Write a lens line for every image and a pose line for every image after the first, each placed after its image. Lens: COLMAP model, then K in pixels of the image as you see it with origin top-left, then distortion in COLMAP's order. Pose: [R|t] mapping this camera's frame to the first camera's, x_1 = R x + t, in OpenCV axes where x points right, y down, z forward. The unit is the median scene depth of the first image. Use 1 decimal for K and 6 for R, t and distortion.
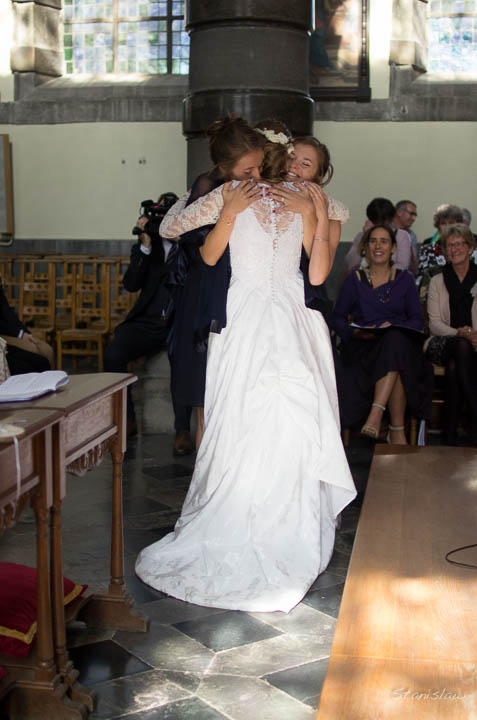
lens RADIAL K [[950.4, 0, 240.9], [0, 950.4, 359.9], [0, 0, 1]] dist [-0.113693, 0.000000]
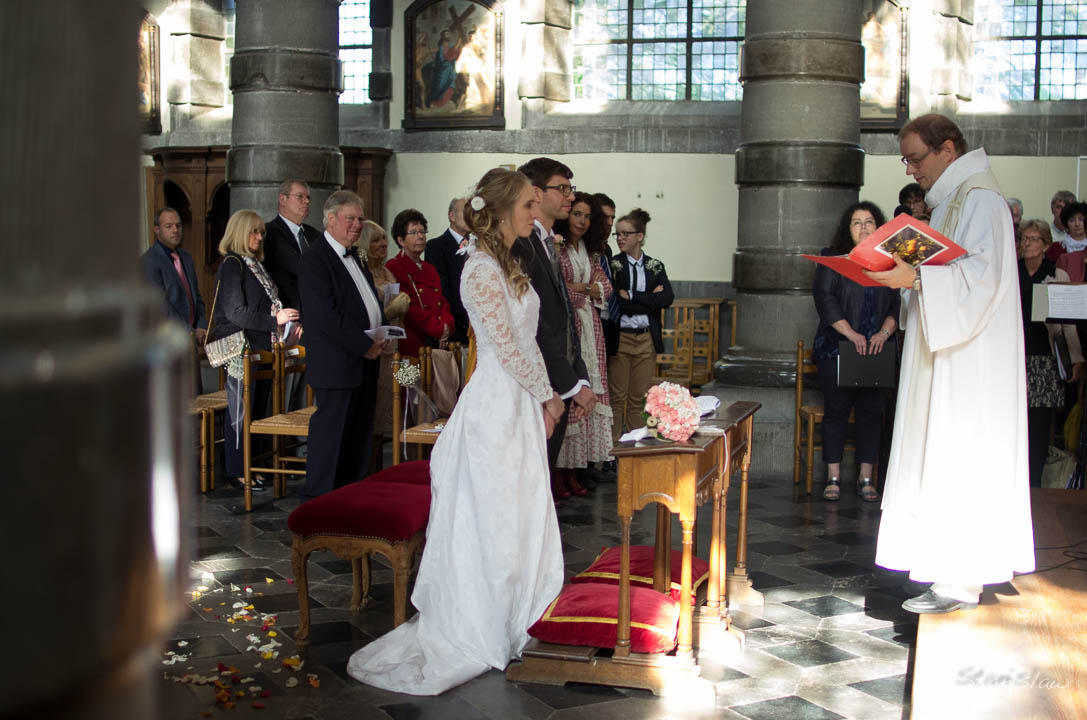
lens RADIAL K [[1434.9, 0, 538.8], [0, 1434.9, 358.6], [0, 0, 1]] dist [-0.113693, 0.000000]
pose [[0.996461, 0.012722, -0.083083, -0.104889], [-0.017148, 0.998459, -0.052777, 0.025271], [0.082284, 0.054015, 0.995144, -0.398874]]
